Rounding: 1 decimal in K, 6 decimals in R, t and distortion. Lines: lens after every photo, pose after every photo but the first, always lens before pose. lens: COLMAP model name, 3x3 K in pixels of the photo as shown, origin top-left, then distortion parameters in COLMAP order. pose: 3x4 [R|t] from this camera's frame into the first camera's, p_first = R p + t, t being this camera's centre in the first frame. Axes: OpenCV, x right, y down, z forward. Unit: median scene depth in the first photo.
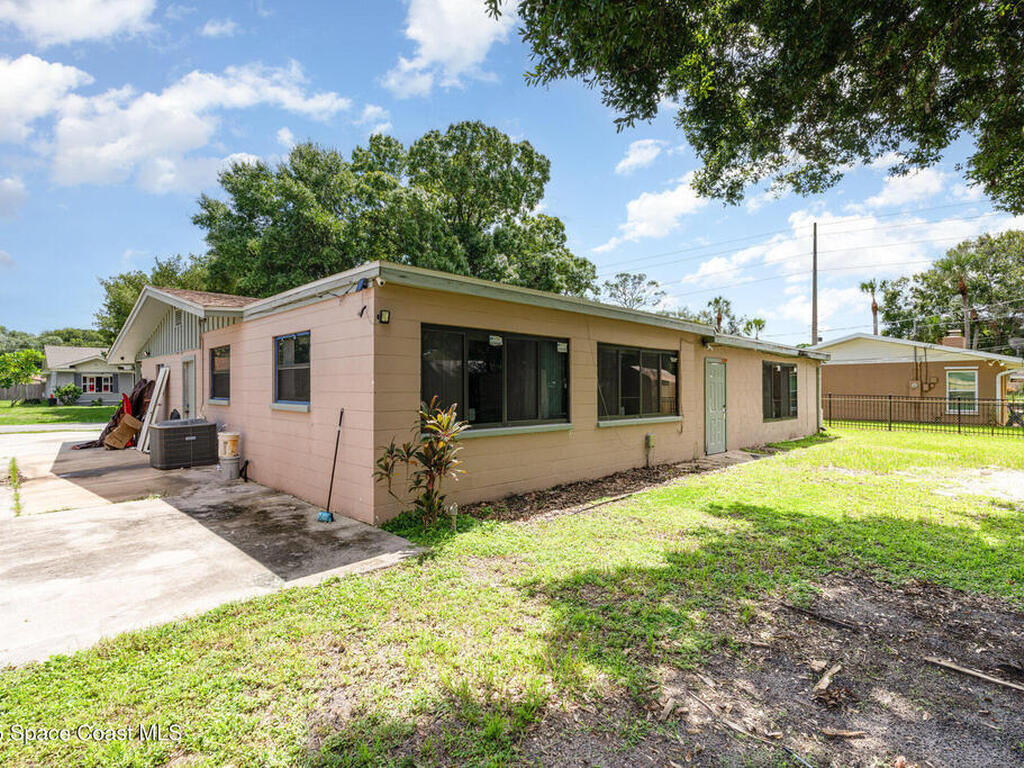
lens RADIAL K [[512.4, 0, 511.9], [0, 512.4, 382.0], [0, 0, 1]] dist [-0.001276, -0.000555]
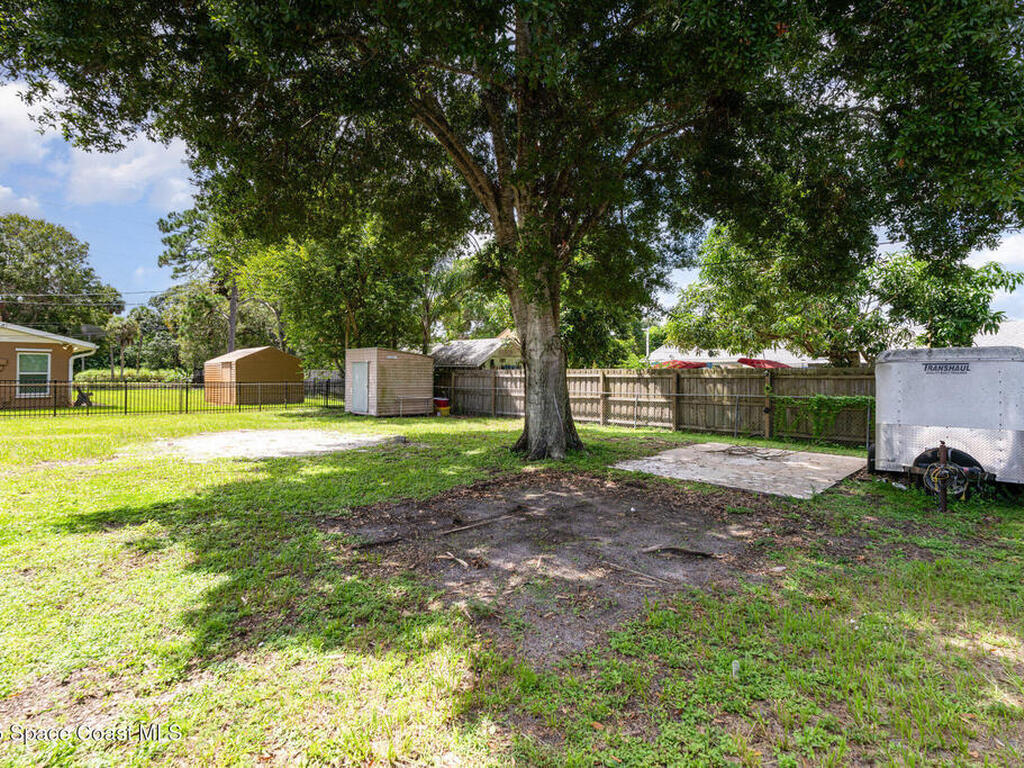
lens RADIAL K [[512.4, 0, 515.4], [0, 512.4, 384.8], [0, 0, 1]] dist [-0.001276, -0.000555]
pose [[-0.003243, -0.030721, 0.999523, -0.120995], [-0.009838, 0.999481, 0.030687, -0.000461], [-0.999946, -0.009733, -0.003544, 0.107811]]
